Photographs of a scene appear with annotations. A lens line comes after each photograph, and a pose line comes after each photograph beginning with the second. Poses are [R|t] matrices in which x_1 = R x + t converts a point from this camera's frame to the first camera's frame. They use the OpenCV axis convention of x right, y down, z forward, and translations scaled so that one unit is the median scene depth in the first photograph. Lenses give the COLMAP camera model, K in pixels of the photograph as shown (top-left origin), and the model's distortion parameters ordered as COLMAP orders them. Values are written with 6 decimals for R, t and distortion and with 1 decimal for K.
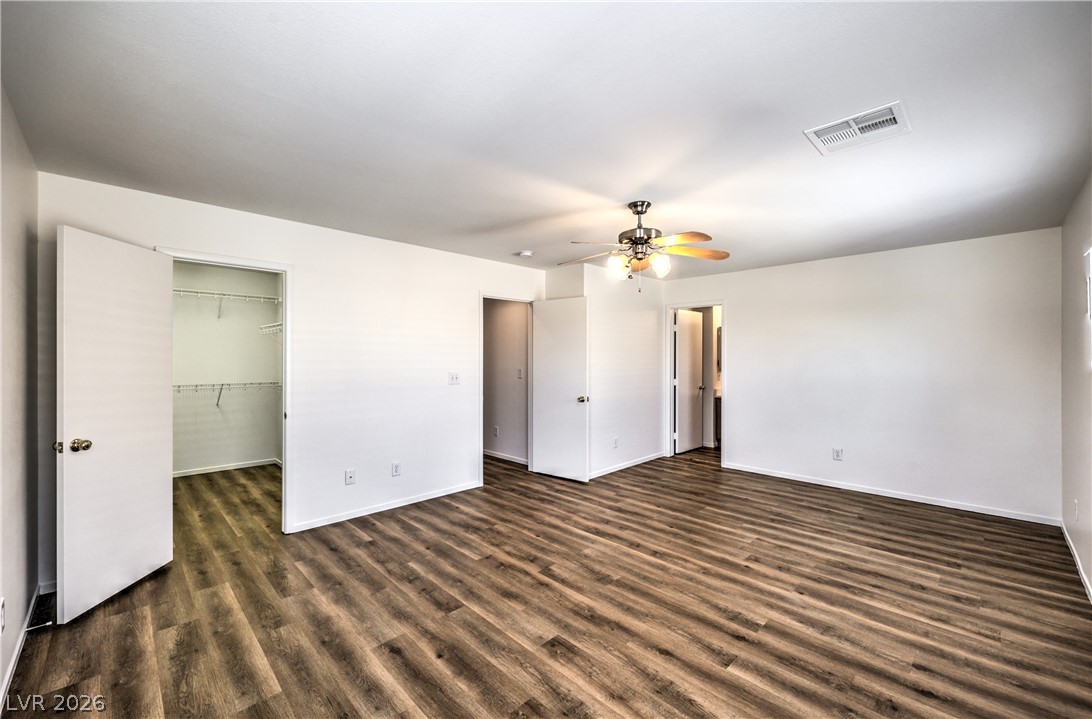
lens RADIAL K [[437.9, 0, 548.8], [0, 437.9, 359.0], [0, 0, 1]] dist [-0.001178, -0.000087]
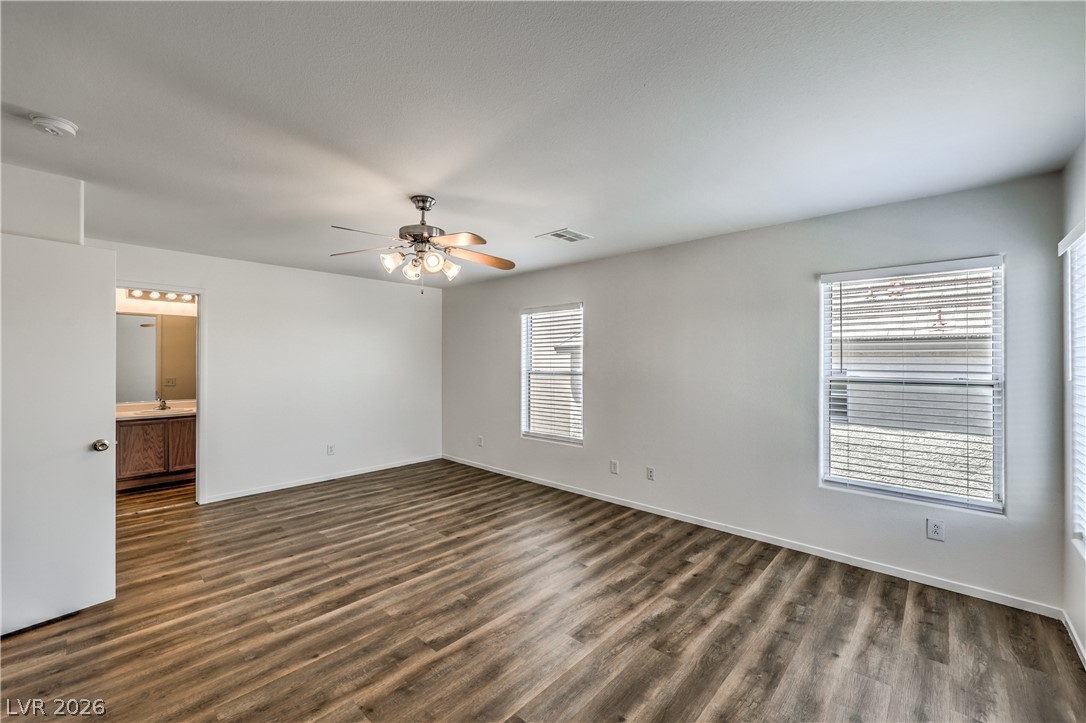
lens RADIAL K [[435.6, 0, 540.5], [0, 435.6, 354.0], [0, 0, 1]] dist [-0.001295, 0.000242]
pose [[-0.039236, 0.017371, 0.999079, -0.669904], [0.001824, 0.999848, -0.017313, -0.006982], [-0.999228, 0.001143, -0.039262, 0.727410]]
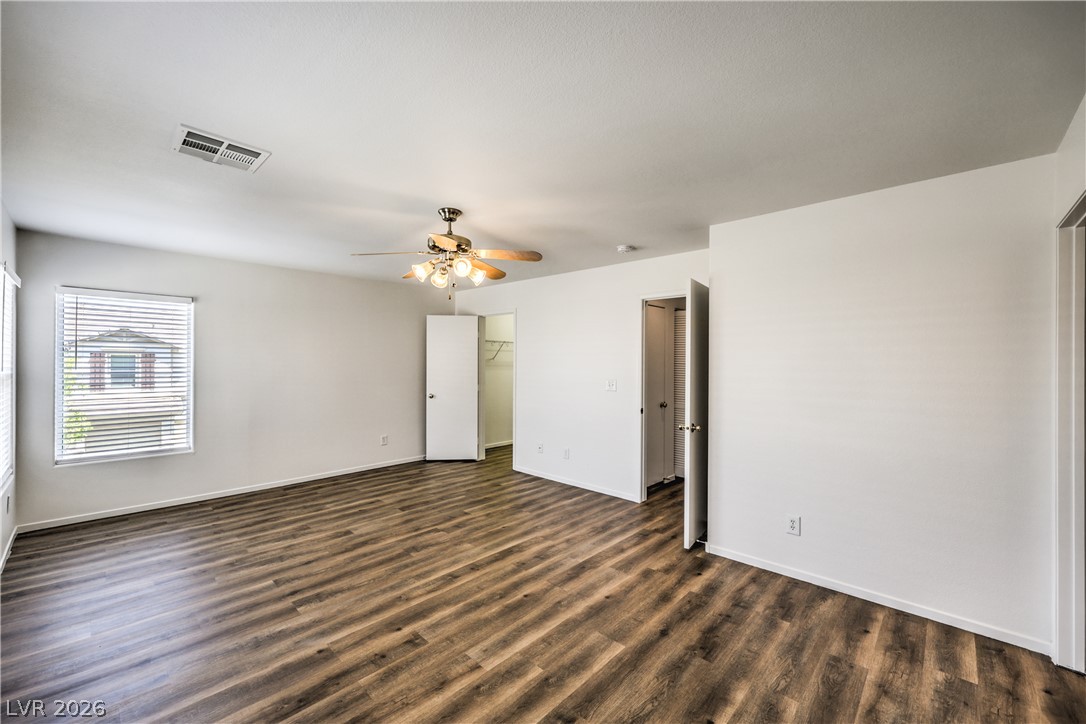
lens RADIAL K [[442.2, 0, 540.4], [0, 442.2, 375.4], [0, 0, 1]] dist [-0.001438, -0.000143]
pose [[0.021641, 0.031401, -0.999273, 1.099500], [-0.009407, 0.999469, 0.031203, -0.010902], [0.999722, 0.008724, 0.021925, 1.092355]]
